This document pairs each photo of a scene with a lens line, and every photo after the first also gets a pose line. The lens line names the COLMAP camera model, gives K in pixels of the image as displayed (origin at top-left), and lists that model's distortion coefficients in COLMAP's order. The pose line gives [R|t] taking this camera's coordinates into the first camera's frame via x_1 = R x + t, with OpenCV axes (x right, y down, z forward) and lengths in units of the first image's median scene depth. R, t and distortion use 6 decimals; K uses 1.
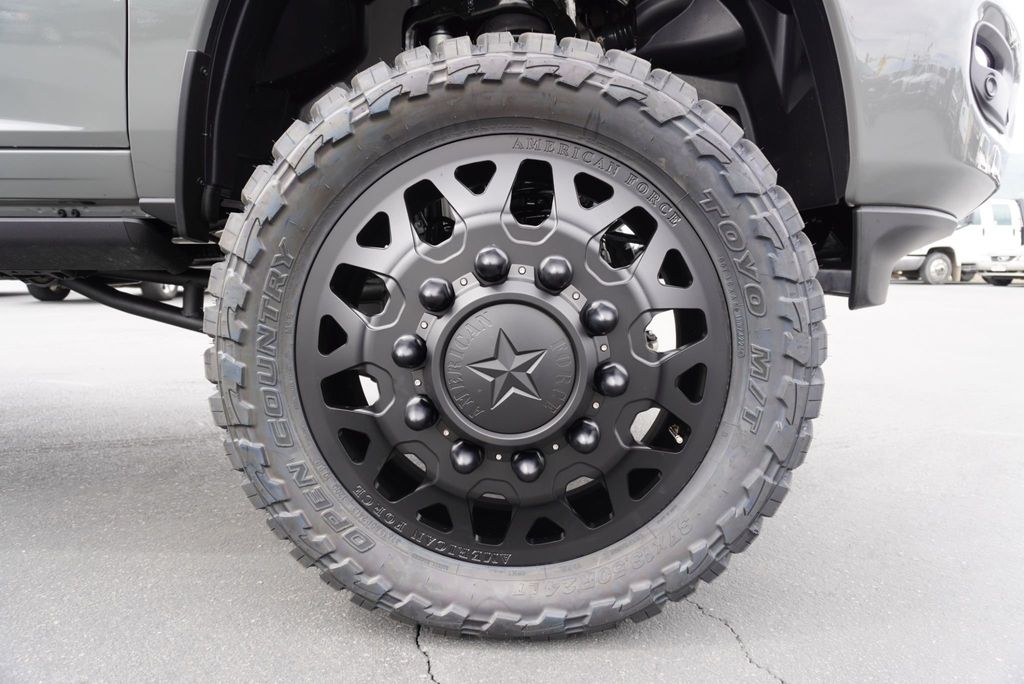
lens RADIAL K [[683.3, 0, 508.1], [0, 683.3, 321.7], [0, 0, 1]] dist [-0.042576, 0.002848]
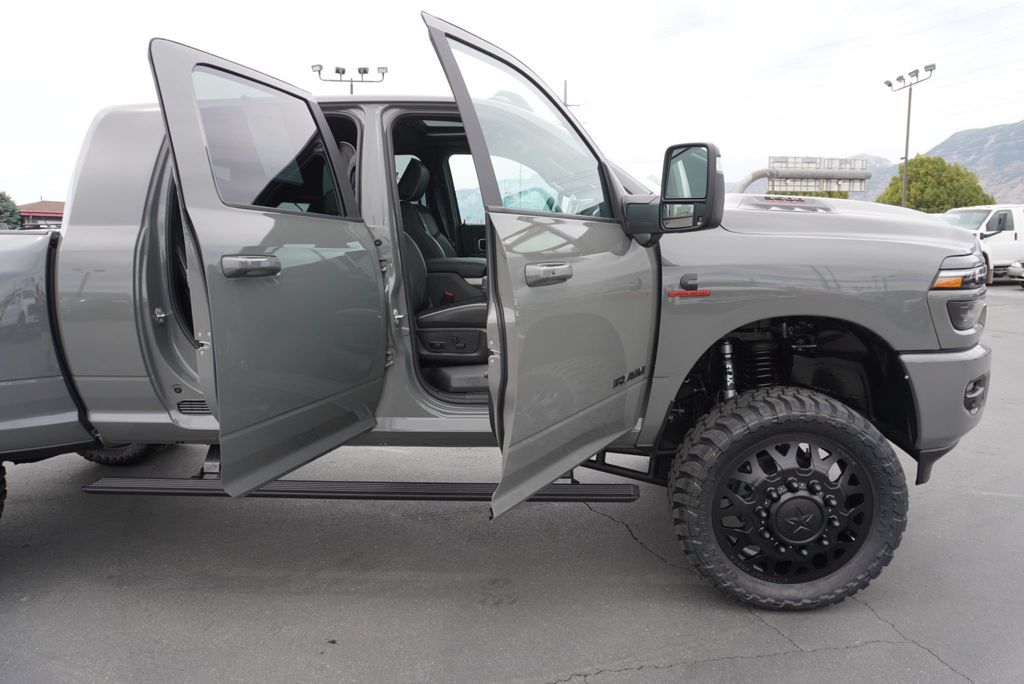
lens RADIAL K [[680.8, 0, 514.5], [0, 680.8, 327.7], [0, 0, 1]] dist [-0.023727, 0.002417]
pose [[0.999455, -0.014799, -0.029524, -1.035576], [0.016178, 0.998762, 0.047034, -0.839558], [0.028791, -0.047486, 0.998457, -1.747195]]
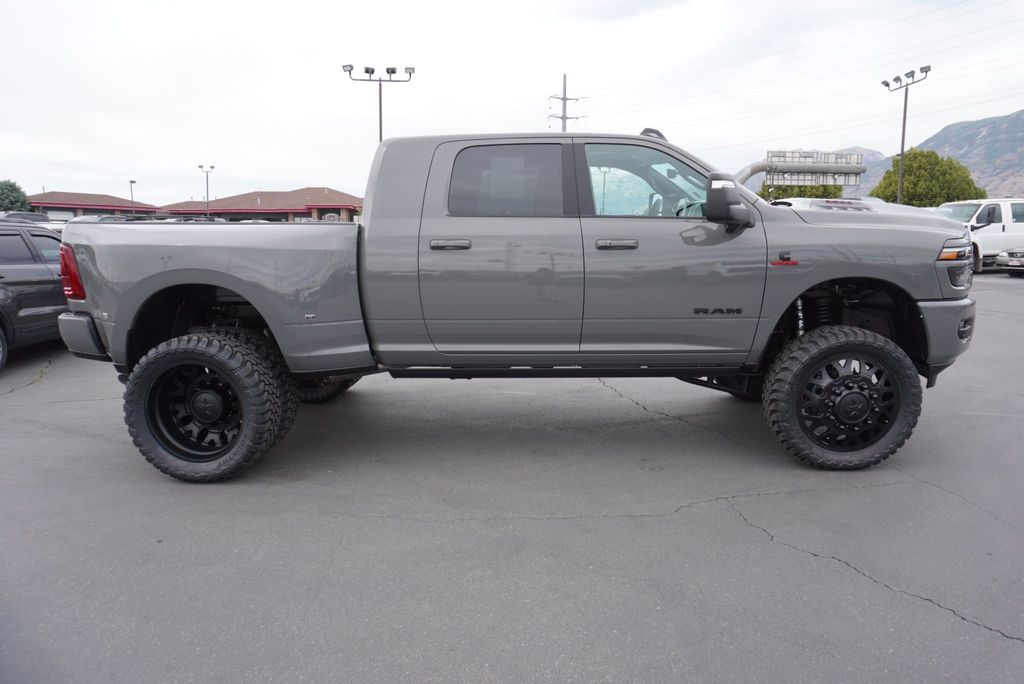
lens RADIAL K [[684.9, 0, 516.5], [0, 684.9, 329.1], [0, 0, 1]] dist [-0.009422, -0.000589]
pose [[0.999794, -0.016120, -0.012352, -2.036950], [0.016822, 0.998115, 0.059022, -0.708235], [0.011377, -0.059217, 0.998180, -3.318731]]
